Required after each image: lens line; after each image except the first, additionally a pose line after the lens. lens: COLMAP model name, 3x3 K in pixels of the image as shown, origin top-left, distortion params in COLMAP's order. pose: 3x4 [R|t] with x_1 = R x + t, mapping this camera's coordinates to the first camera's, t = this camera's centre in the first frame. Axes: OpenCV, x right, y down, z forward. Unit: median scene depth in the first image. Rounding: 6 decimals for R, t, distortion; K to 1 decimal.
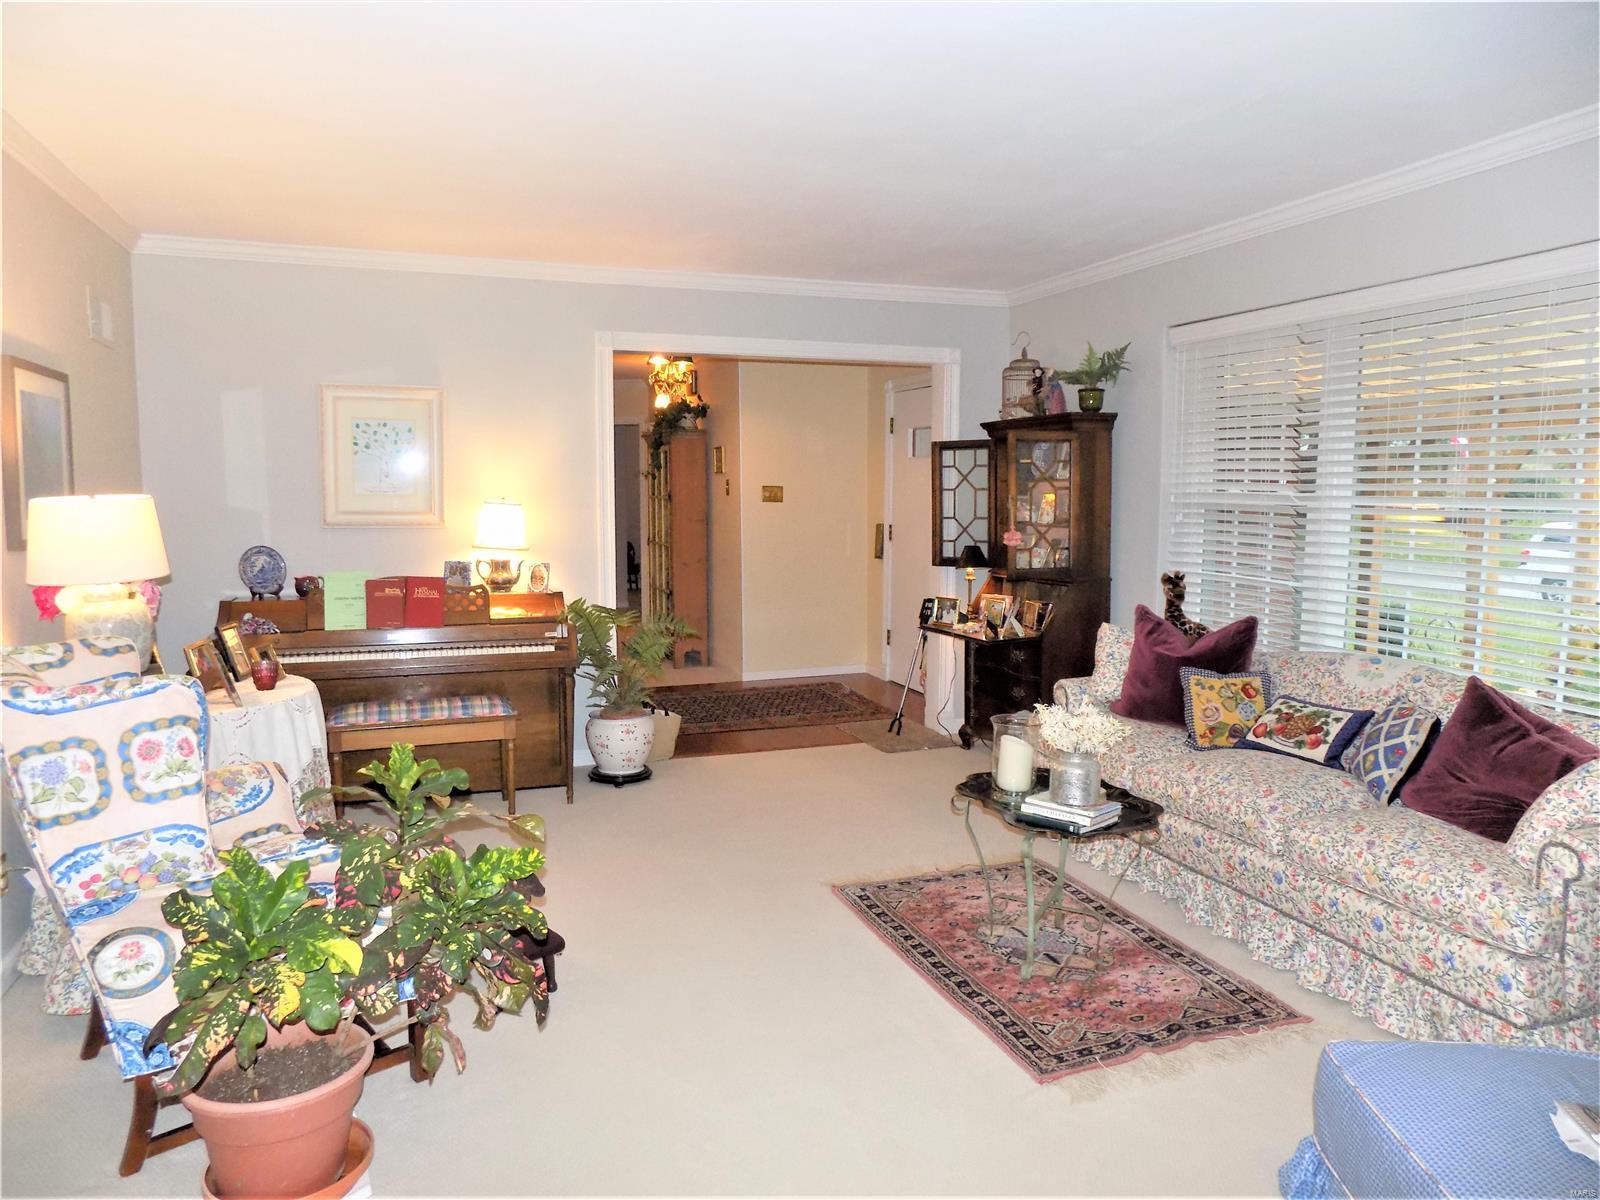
lens RADIAL K [[1079.0, 0, 800.0], [0, 1079.0, 600.0], [0, 0, 1]] dist [-0.080802, 0.081812]
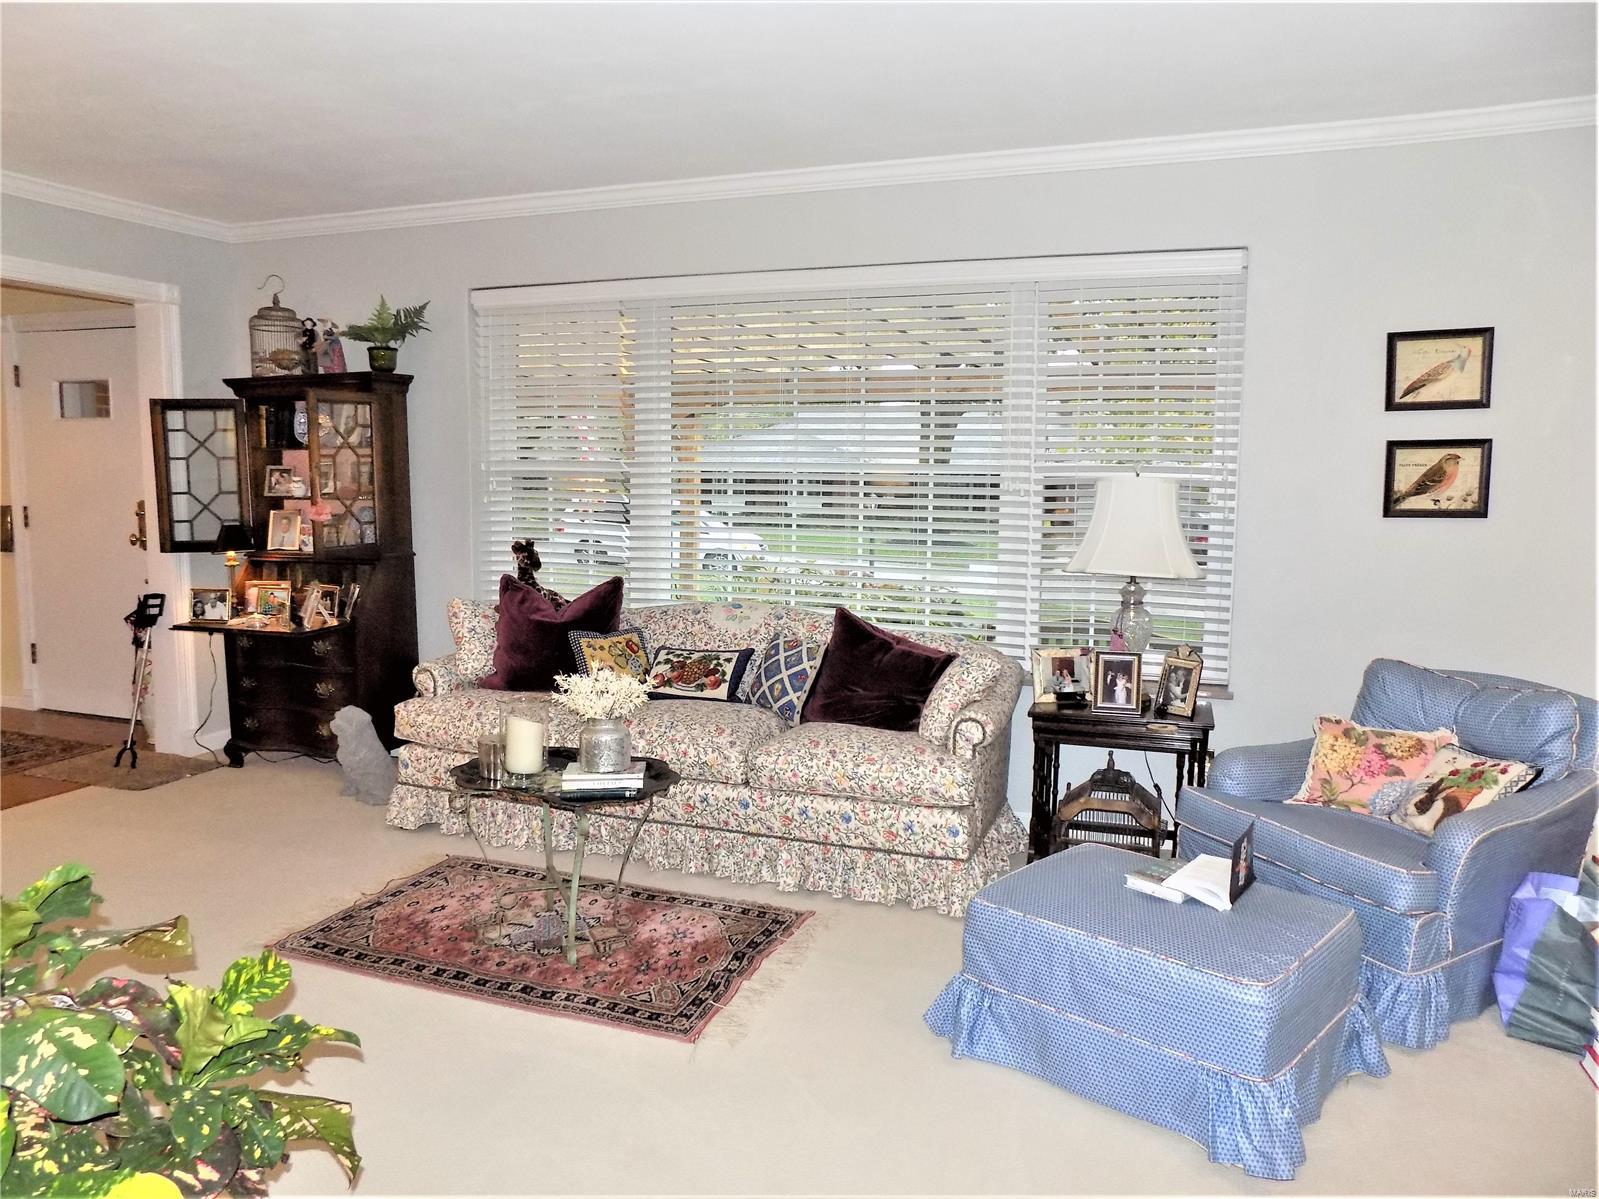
lens RADIAL K [[1124.3, 0, 799.5], [0, 1124.3, 599.5], [0, 0, 1]] dist [-0.092961, 0.078098]
pose [[0.645239, -0.082434, 0.759520, -0.353166], [0.072580, 0.996279, 0.046471, -0.000580], [-0.760525, 0.025141, 0.648821, 0.179014]]
